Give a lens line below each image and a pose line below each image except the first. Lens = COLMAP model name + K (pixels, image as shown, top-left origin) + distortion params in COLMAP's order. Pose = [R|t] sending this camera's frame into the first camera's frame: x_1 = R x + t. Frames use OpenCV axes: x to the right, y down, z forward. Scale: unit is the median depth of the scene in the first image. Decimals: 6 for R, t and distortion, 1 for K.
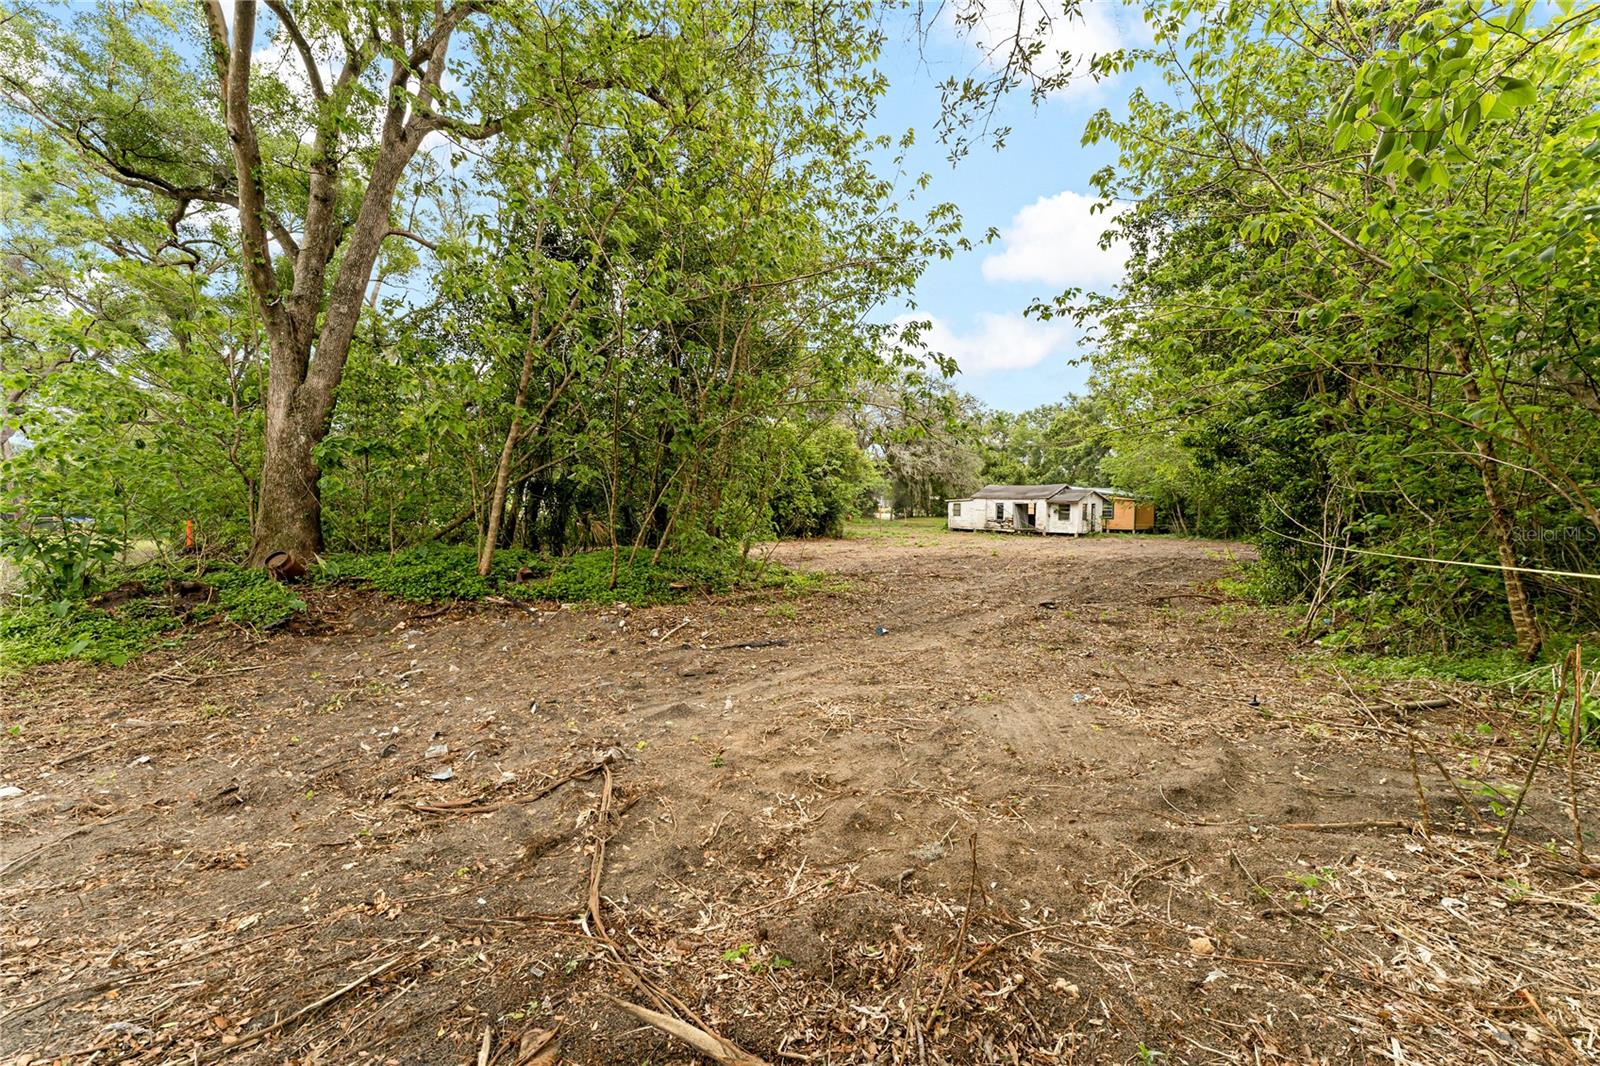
lens RADIAL K [[655.3, 0, 795.3], [0, 655.3, 529.4], [0, 0, 1]] dist [-0.000544, -0.000195]
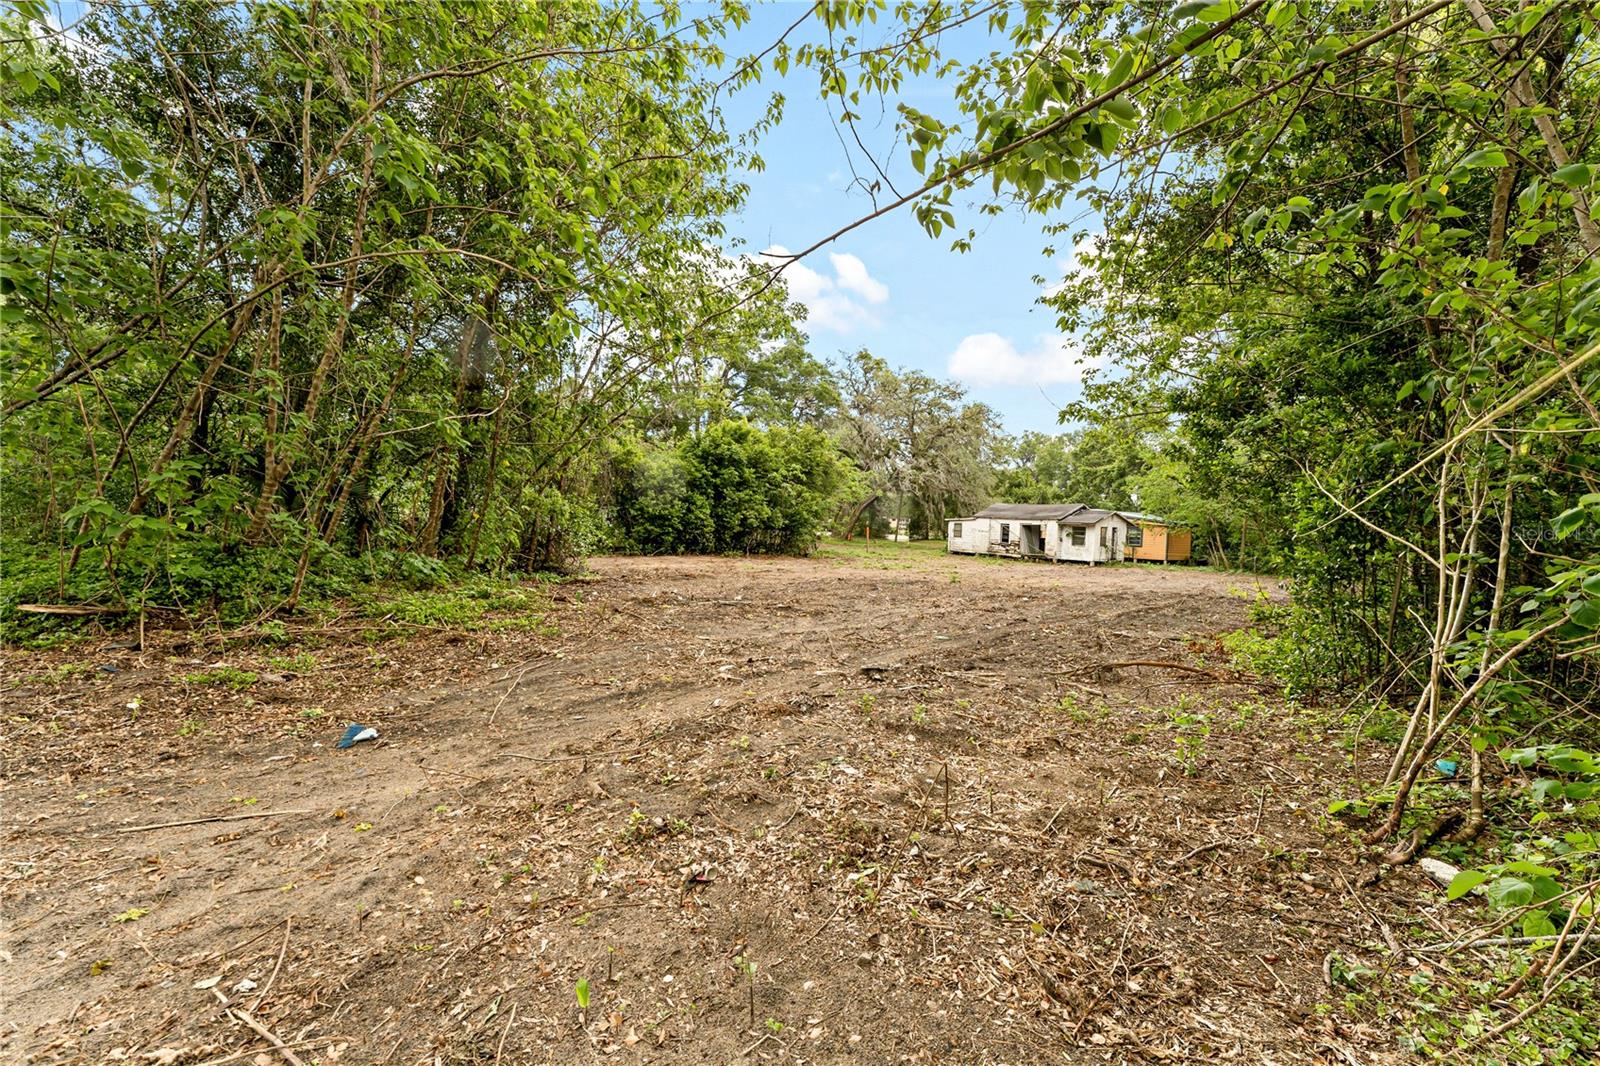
lens RADIAL K [[655.3, 0, 796.1], [0, 655.3, 531.6], [0, 0, 1]] dist [-0.000544, -0.000195]
pose [[0.997600, 0.032559, -0.061112, 0.089206], [-0.034353, 0.999002, -0.028544, 0.004583], [0.060122, 0.030575, 0.997723, 0.117148]]
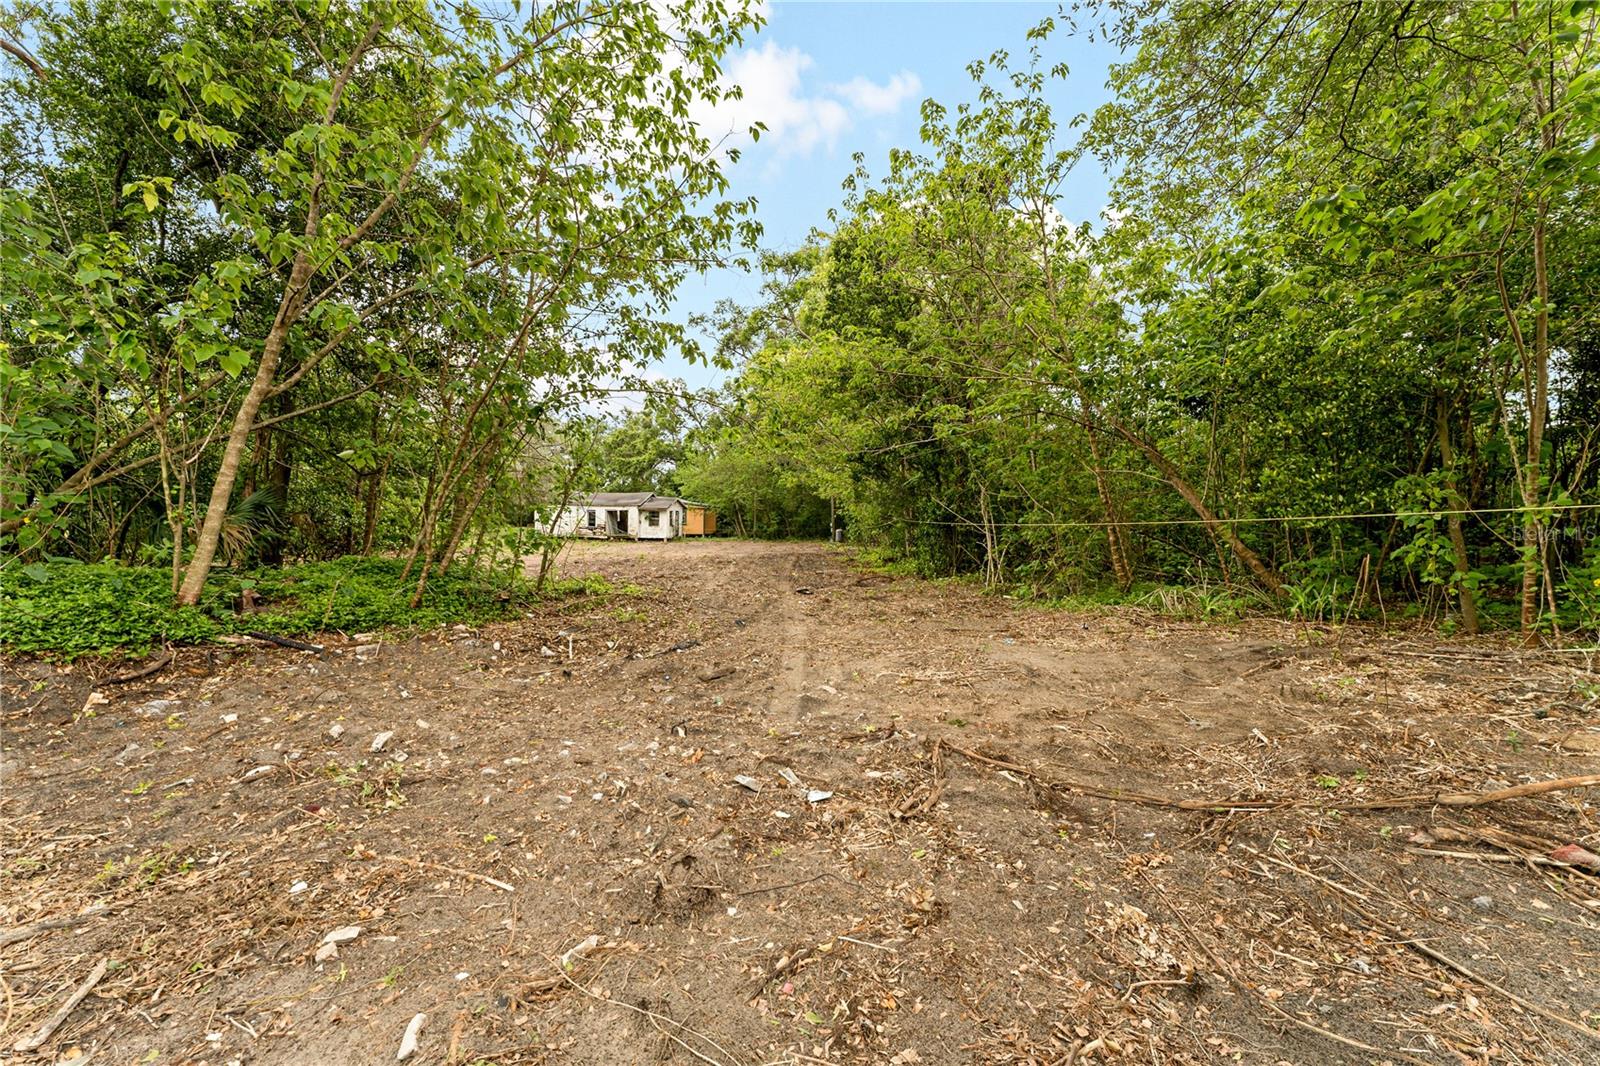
lens RADIAL K [[655.3, 0, 795.7], [0, 655.3, 534.0], [0, 0, 1]] dist [-0.000544, -0.000195]
pose [[0.766469, -0.017474, 0.642044, -0.093614], [0.022221, 0.999753, 0.000683, 0.002900], [-0.641897, 0.013743, 0.766667, 0.030816]]
